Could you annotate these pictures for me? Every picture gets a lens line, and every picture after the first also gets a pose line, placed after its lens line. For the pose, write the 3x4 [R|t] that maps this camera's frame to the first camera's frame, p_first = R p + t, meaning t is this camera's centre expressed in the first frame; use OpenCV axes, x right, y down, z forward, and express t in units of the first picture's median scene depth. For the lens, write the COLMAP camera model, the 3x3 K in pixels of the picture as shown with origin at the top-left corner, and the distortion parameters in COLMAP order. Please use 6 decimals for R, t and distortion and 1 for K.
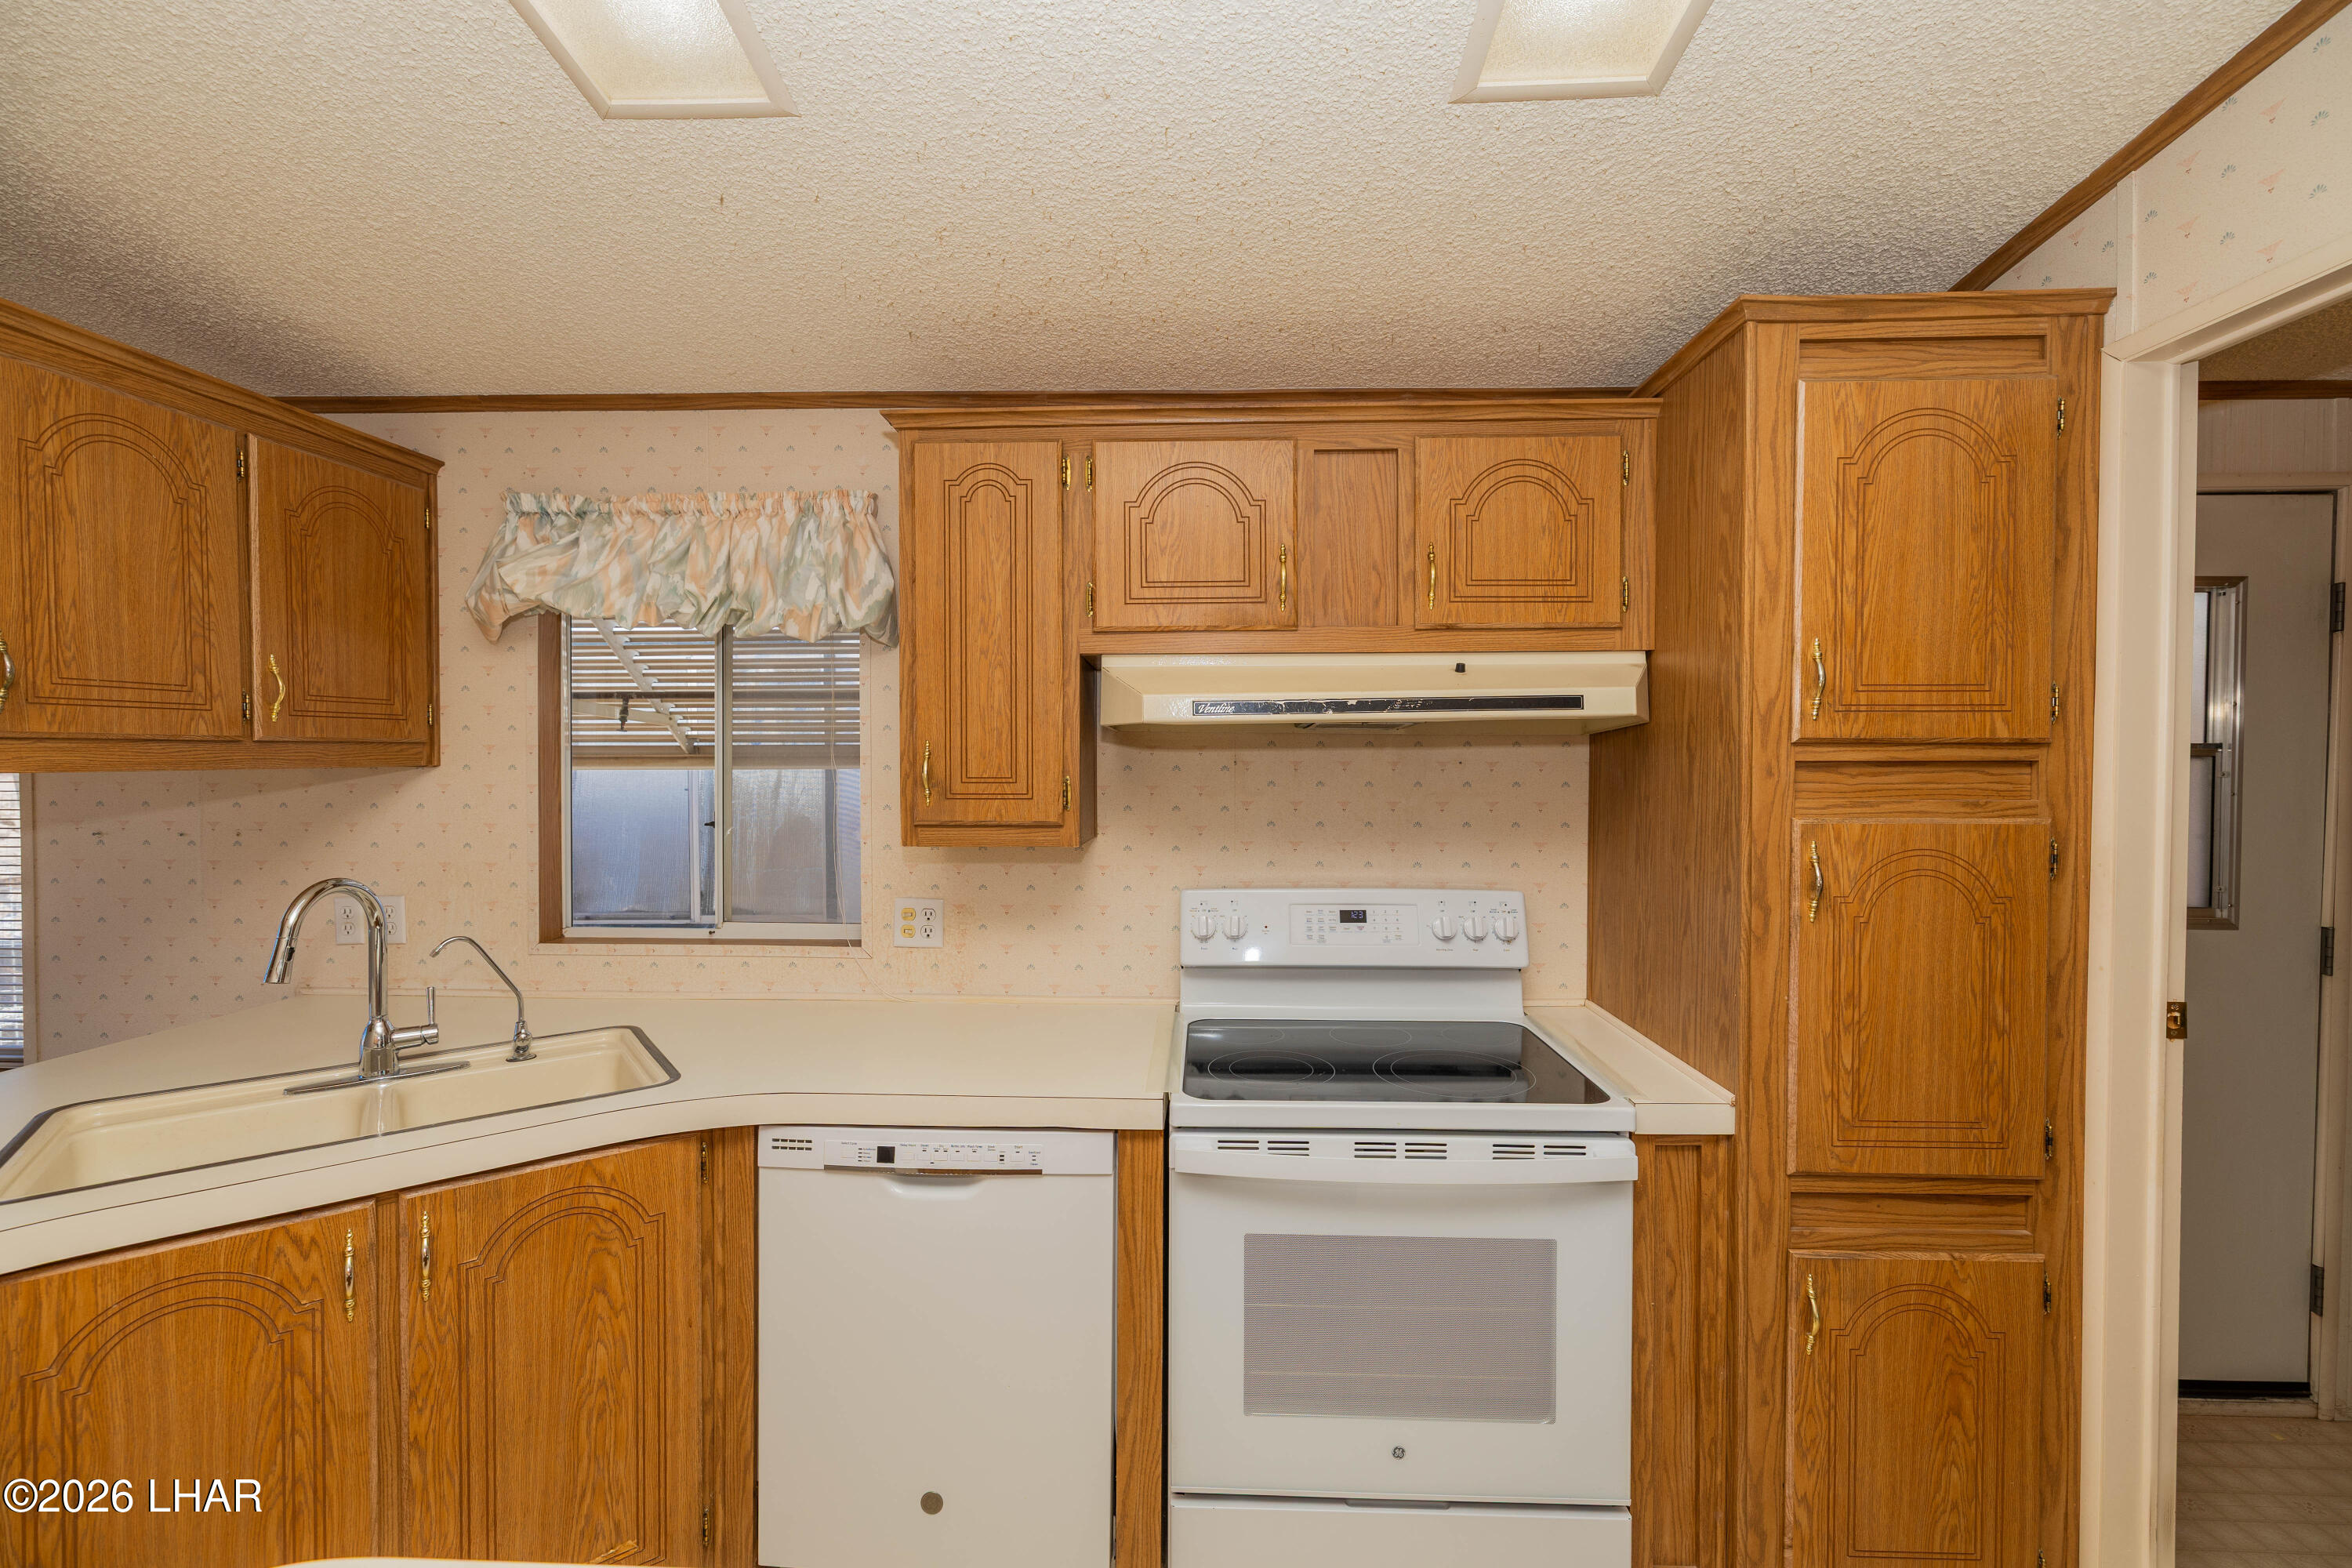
lens RADIAL K [[987.6, 0, 1179.9], [0, 987.6, 779.6], [0, 0, 1]] dist [0.003219, -0.000611]
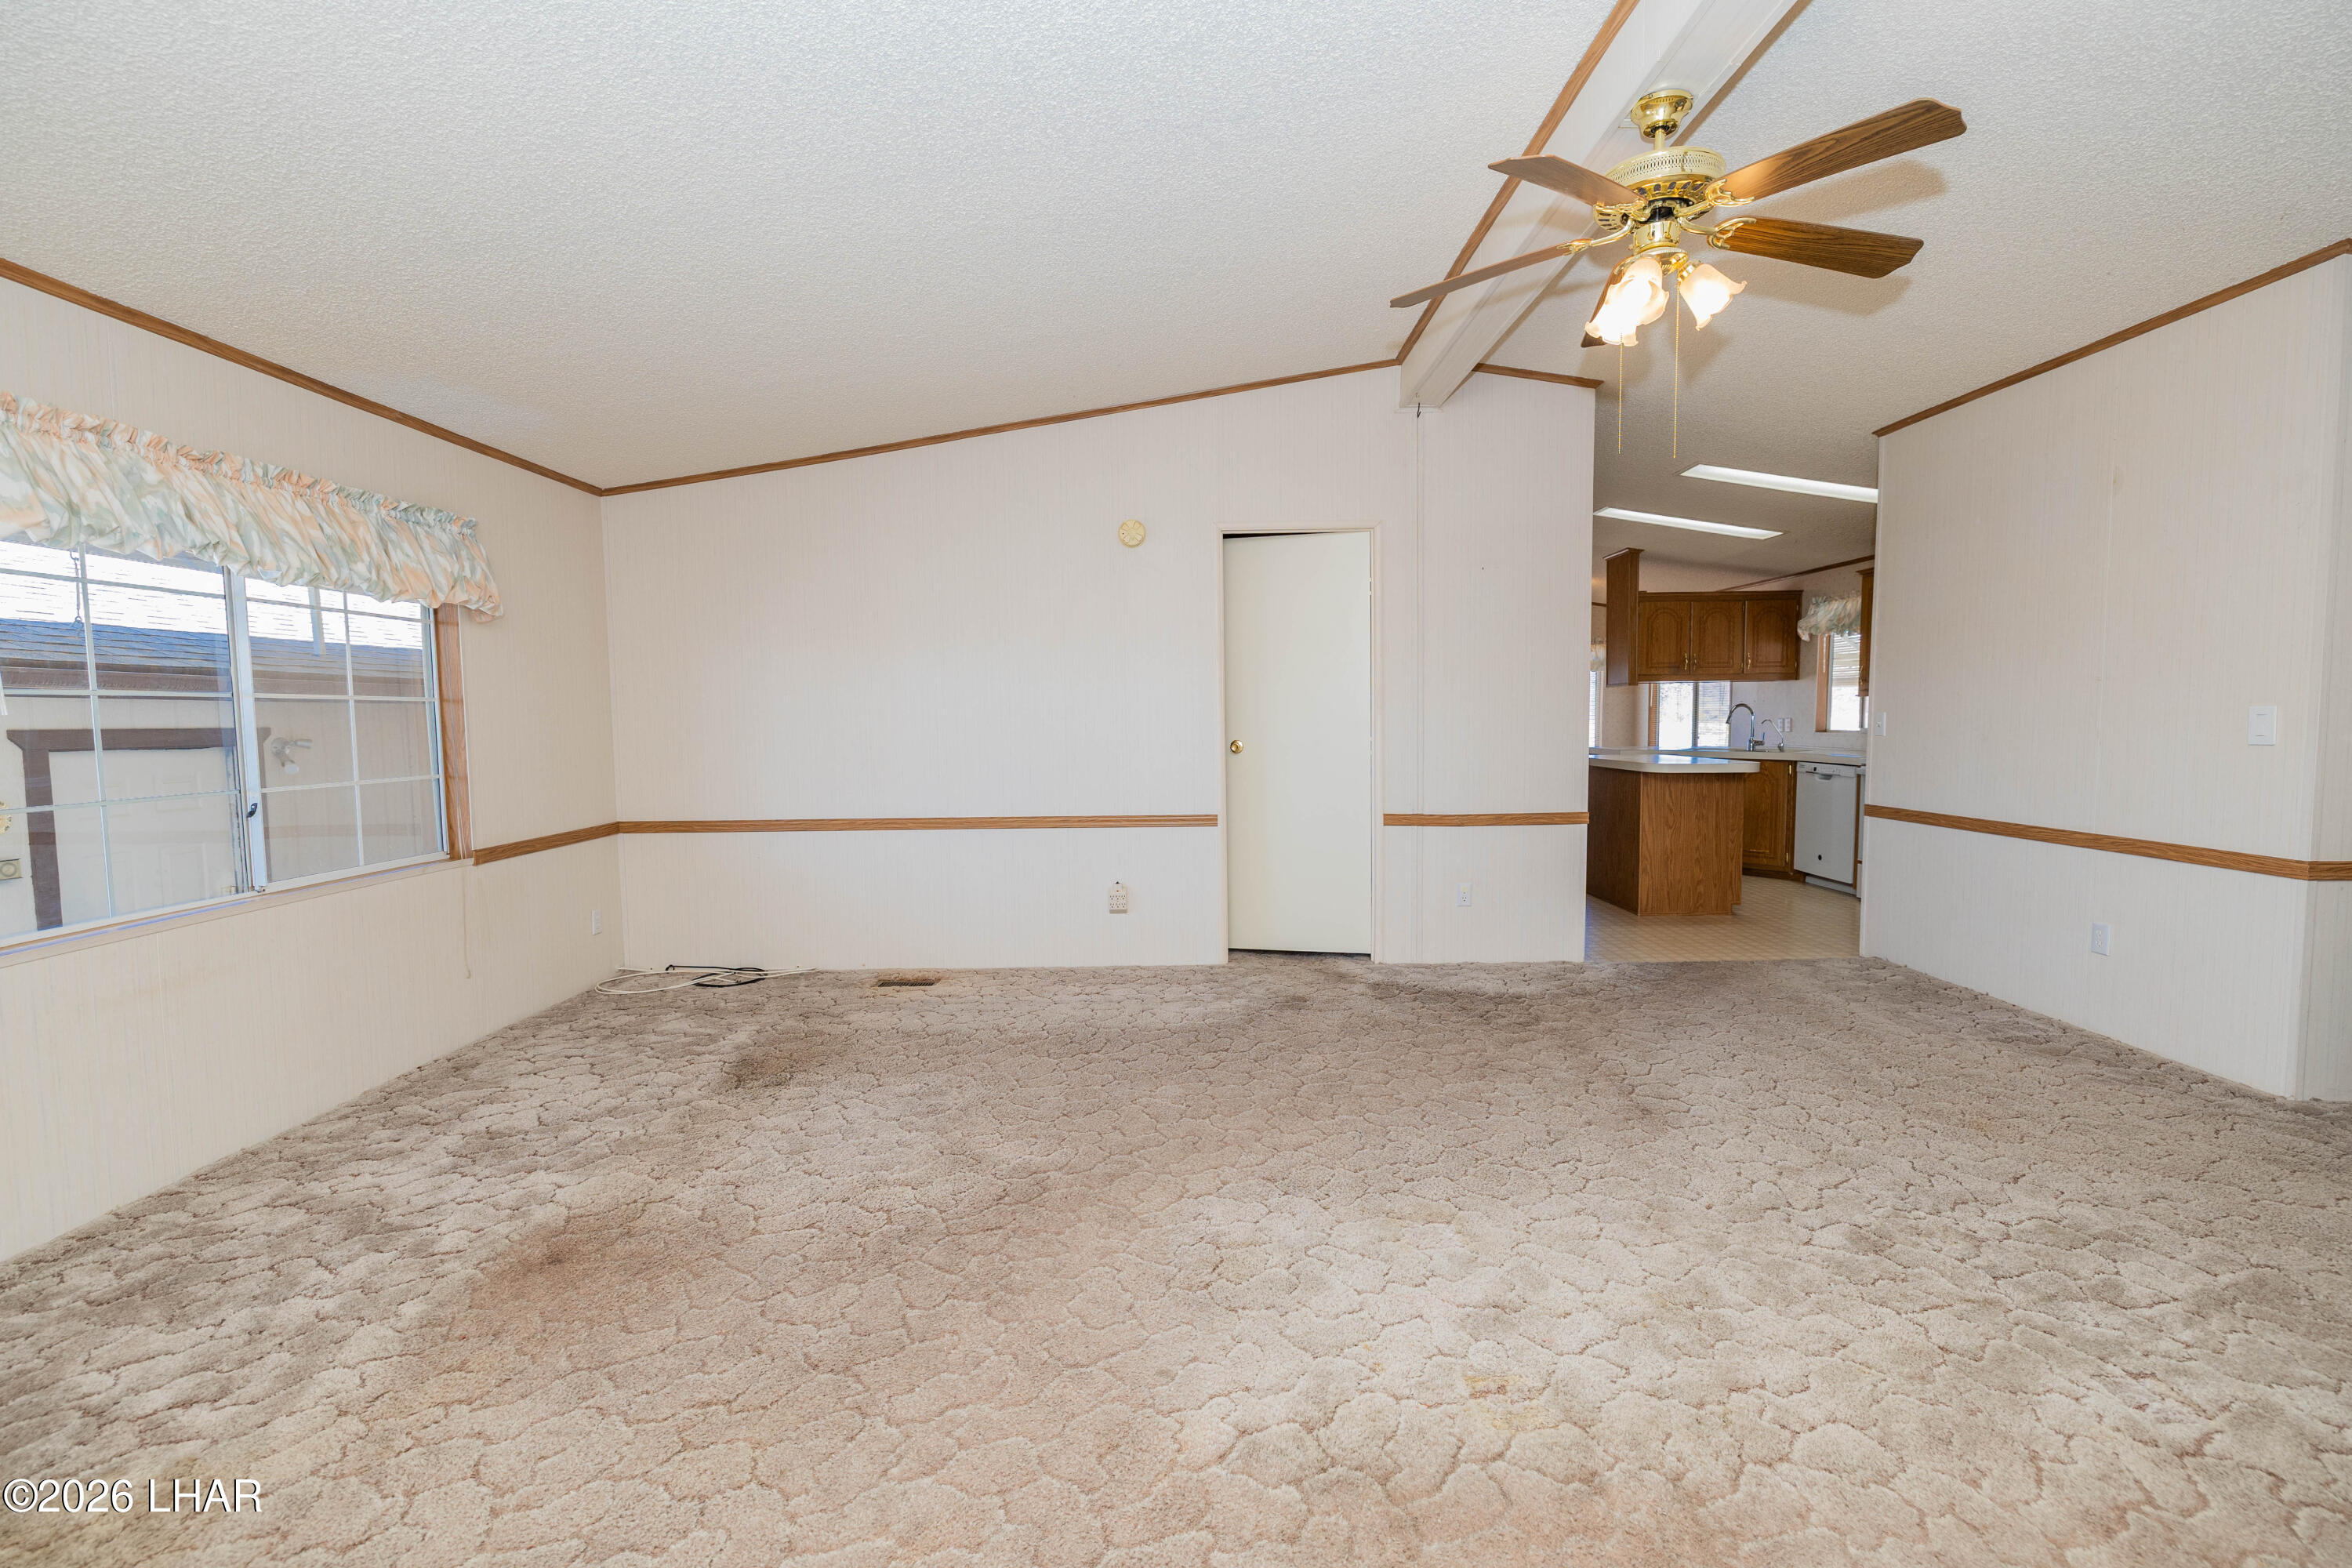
lens RADIAL K [[987.6, 0, 1176.6], [0, 987.6, 783.5], [0, 0, 1]] dist [0.003219, -0.000611]
pose [[0.017060, 0.063349, -0.997846, 3.637663], [-0.015701, 0.997885, 0.063083, 0.217643], [0.999731, 0.014591, 0.018018, -1.662512]]
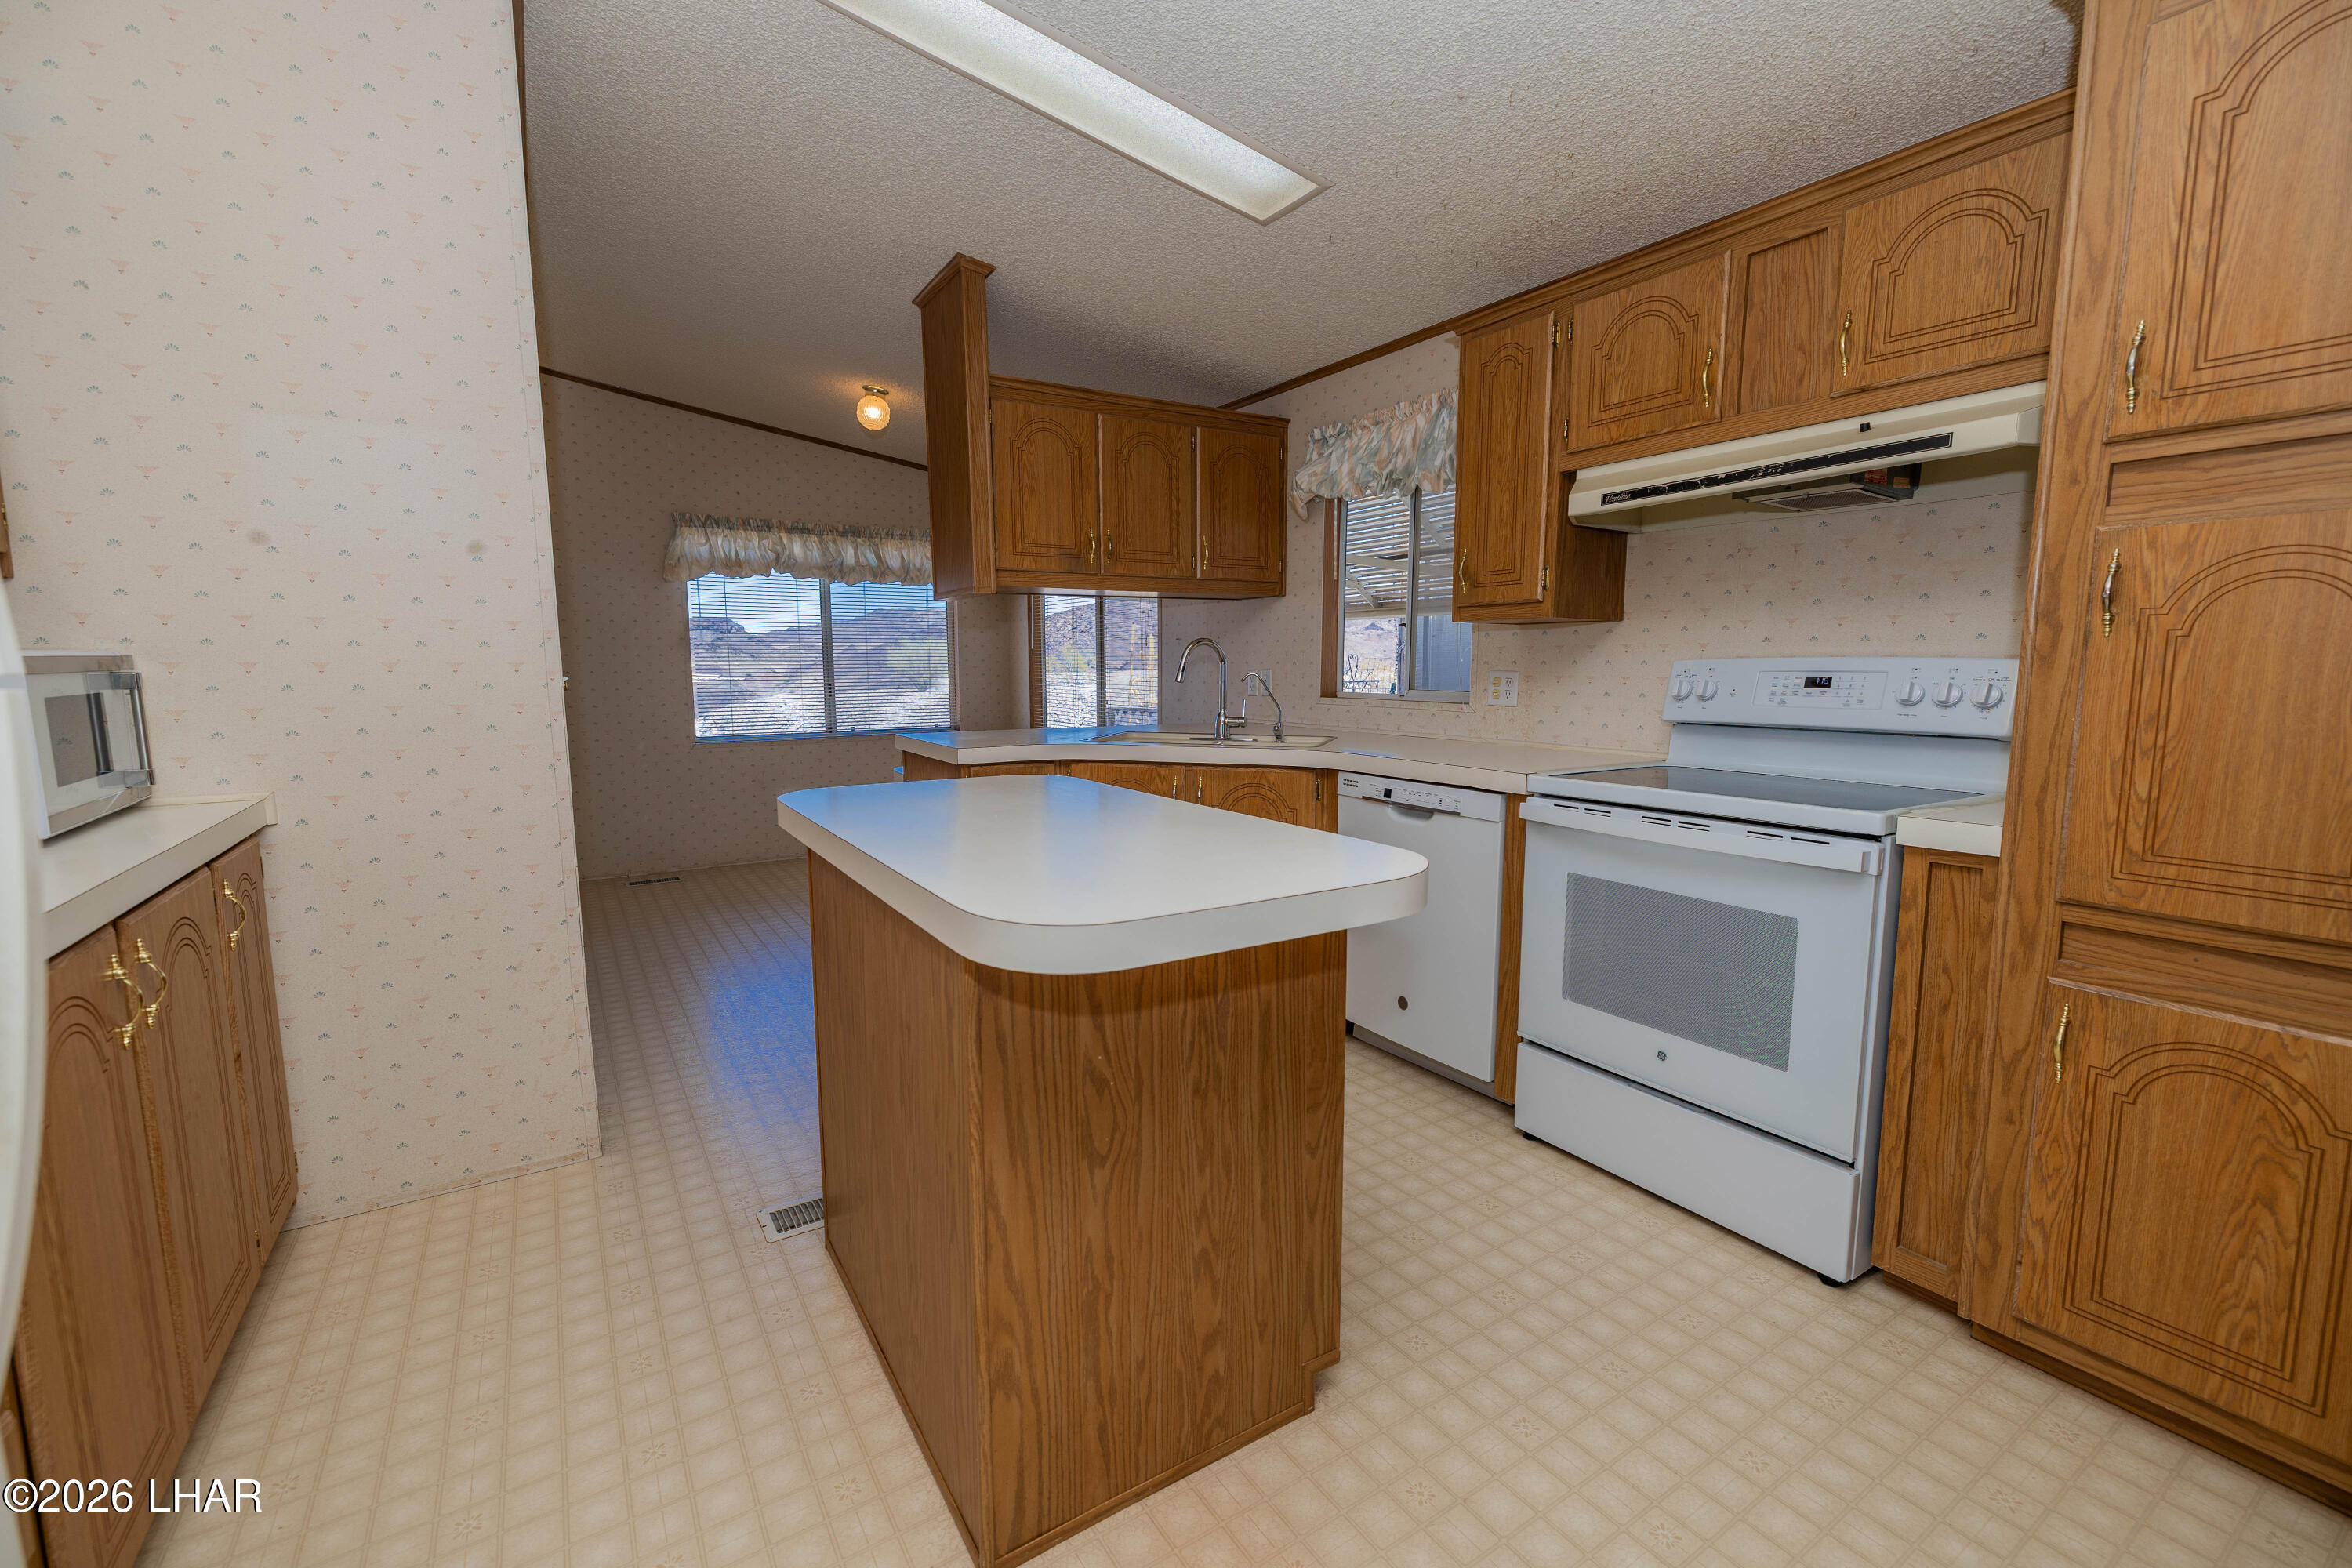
lens RADIAL K [[987.6, 0, 1176.9], [0, 987.6, 775.9], [0, 0, 1]] dist [0.003219, -0.000611]
pose [[0.563899, 0.091837, -0.820721, 0.863792], [-0.014030, 0.994720, 0.101667, 0.179308], [0.825724, -0.045815, 0.562210, -0.241388]]
